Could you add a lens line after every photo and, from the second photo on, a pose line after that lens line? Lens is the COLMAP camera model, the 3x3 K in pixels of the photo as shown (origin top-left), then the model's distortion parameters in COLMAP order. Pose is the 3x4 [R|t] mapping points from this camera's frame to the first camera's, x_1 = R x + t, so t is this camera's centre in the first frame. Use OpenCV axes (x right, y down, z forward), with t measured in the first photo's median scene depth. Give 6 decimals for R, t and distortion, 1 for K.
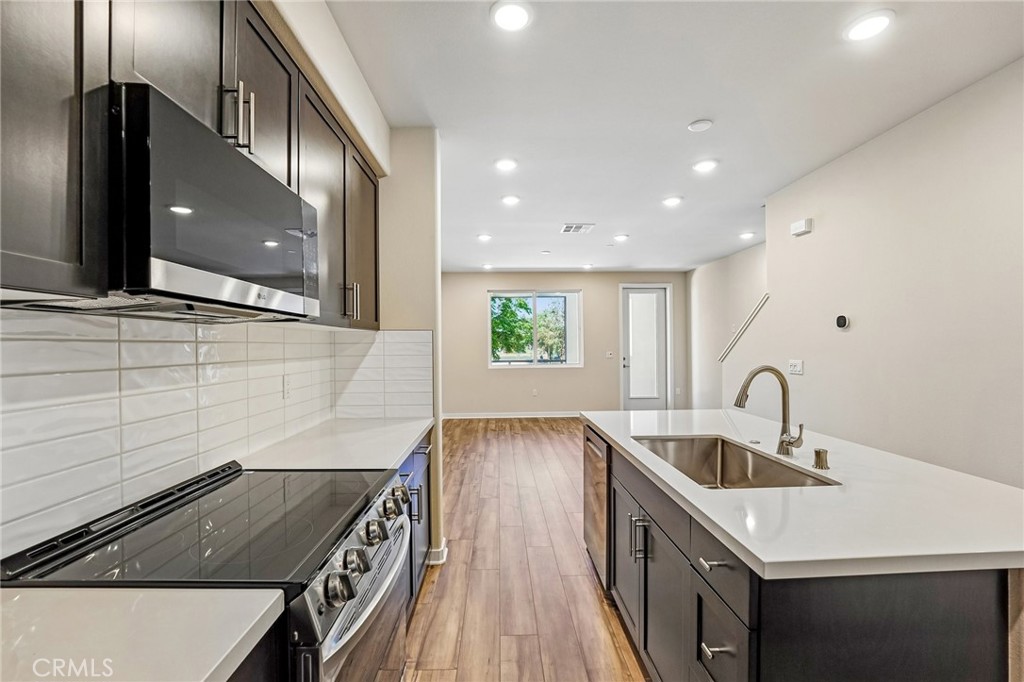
lens RADIAL K [[415.1, 0, 513.0], [0, 415.1, 338.9], [0, 0, 1]] dist [-0.000633, -0.000091]
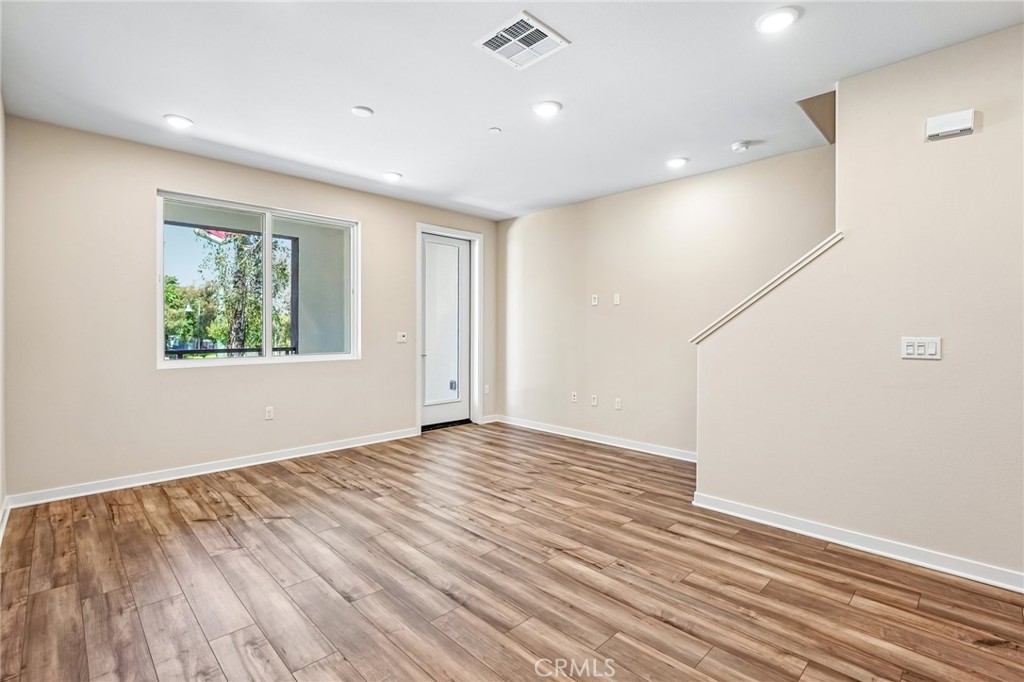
lens RADIAL K [[463.5, 0, 493.4], [0, 463.5, 334.6], [0, 0, 1]] dist [-0.013891, -0.000007]
pose [[0.746838, 0.002630, 0.665001, -0.300050], [-0.016945, 0.999743, 0.015077, 0.054231], [-0.664790, -0.022529, 0.746690, 1.041806]]
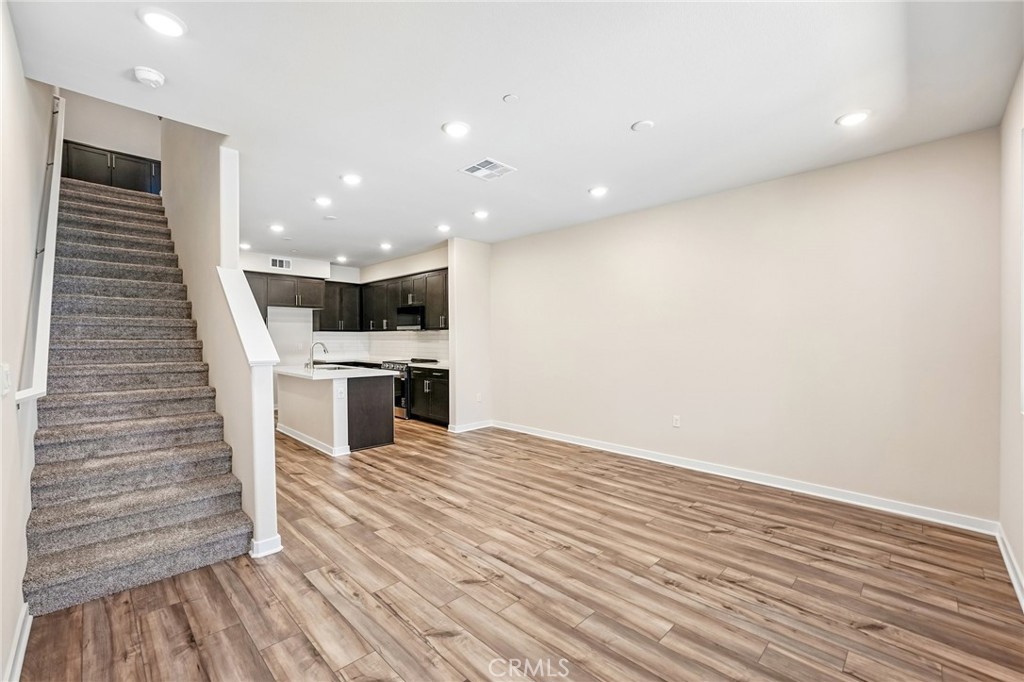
lens RADIAL K [[438.7, 0, 507.4], [0, 438.7, 341.9], [0, 0, 1]] dist [-0.000897, -0.000124]
pose [[-0.716831, 0.006382, -0.697218, 1.080256], [0.006800, 0.999975, 0.002162, 0.040425], [0.697214, -0.003191, -0.716856, 2.511154]]
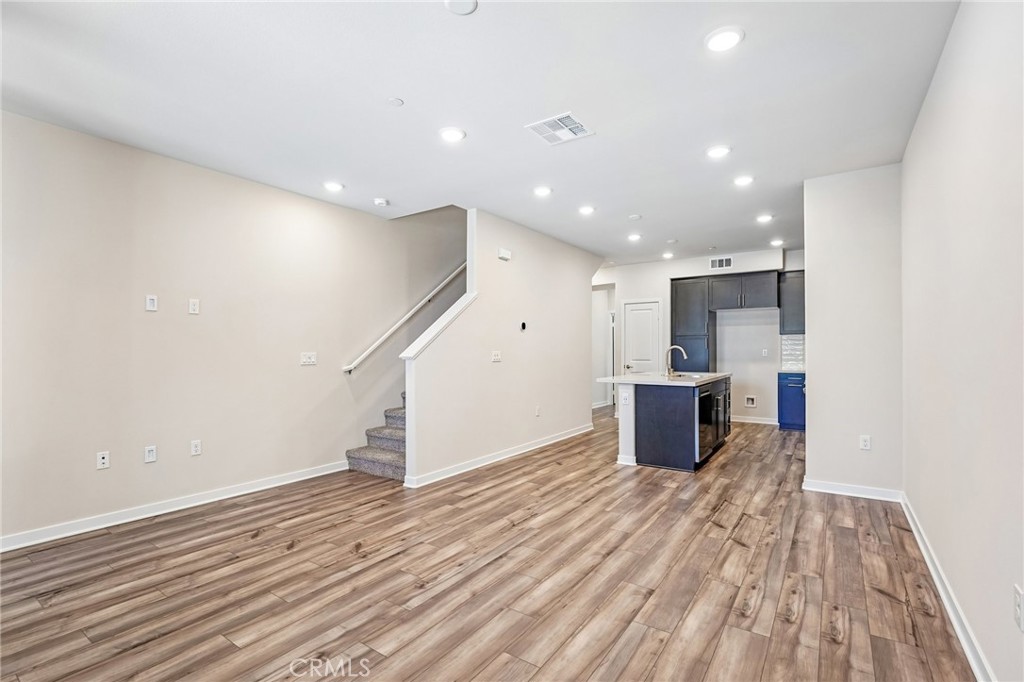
lens RADIAL K [[478.1, 0, 510.6], [0, 478.1, 363.2], [0, 0, 1]] dist [-0.016430, 0.000545]
pose [[-0.803643, -0.009334, 0.595038, -0.278008], [0.000083, 0.999875, 0.015797, 0.075371], [-0.595111, 0.012745, -0.803542, 2.502432]]
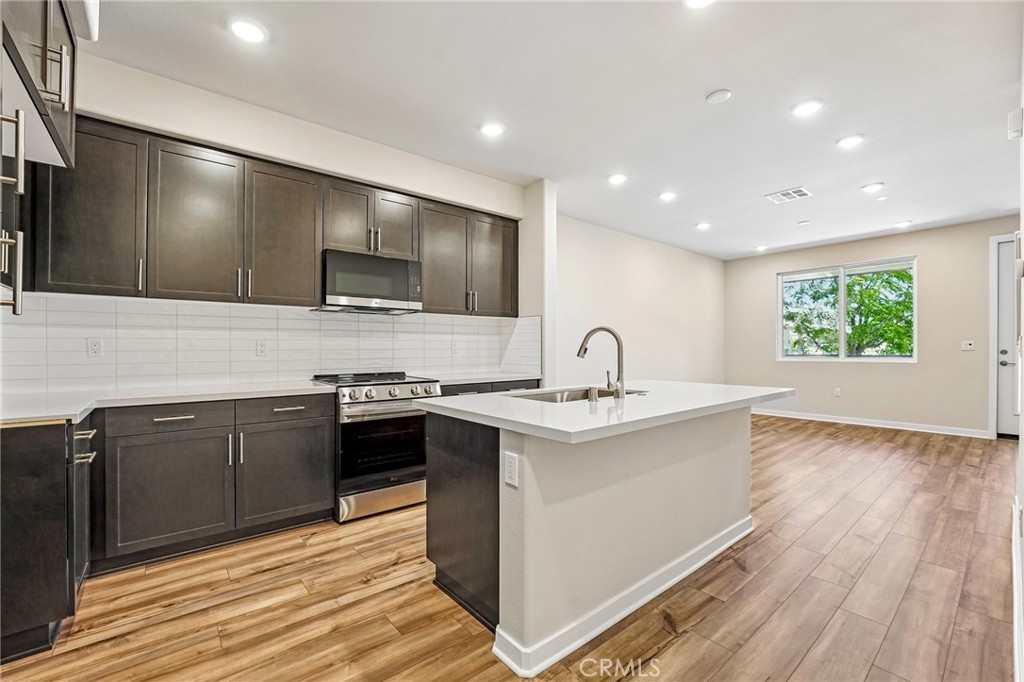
lens RADIAL K [[420.7, 0, 510.8], [0, 420.7, 345.9], [0, 0, 1]] dist [-0.041298, -0.000189]
pose [[0.610105, 0.004386, -0.792308, 0.793989], [0.010047, 0.999861, 0.013272, 0.056836], [0.792257, -0.016058, 0.609976, 0.001466]]
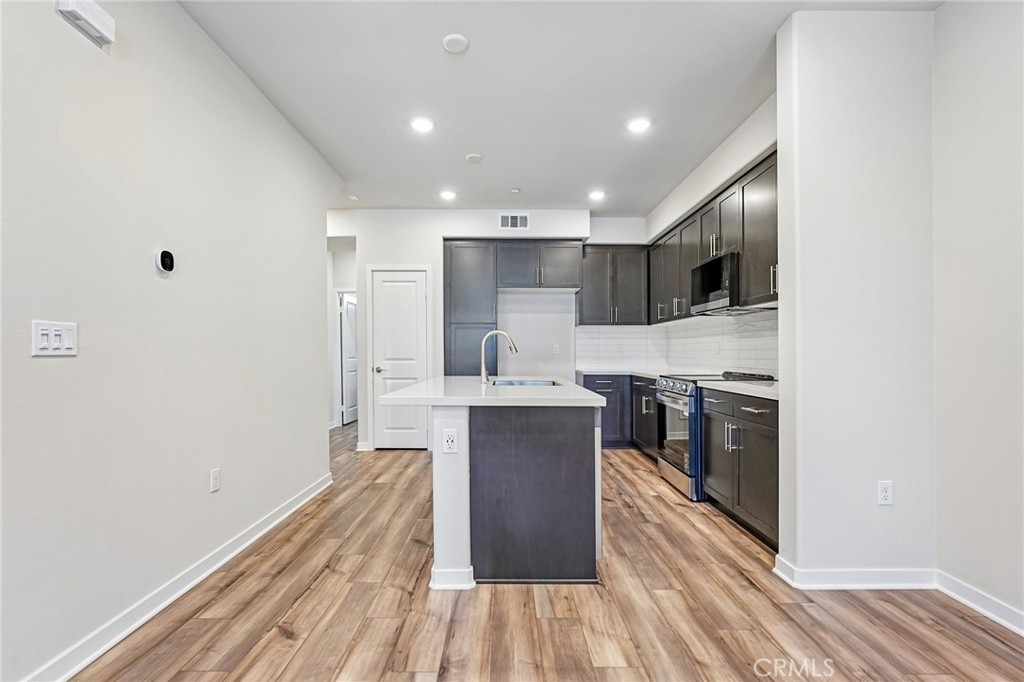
lens RADIAL K [[478.1, 0, 510.6], [0, 478.1, 363.2], [0, 0, 1]] dist [-0.016430, 0.000545]
pose [[-0.999851, 0.004172, 0.016759, 0.285968], [0.004307, 0.999959, 0.008016, 0.102187], [-0.016725, 0.008087, -0.999827, 1.653529]]
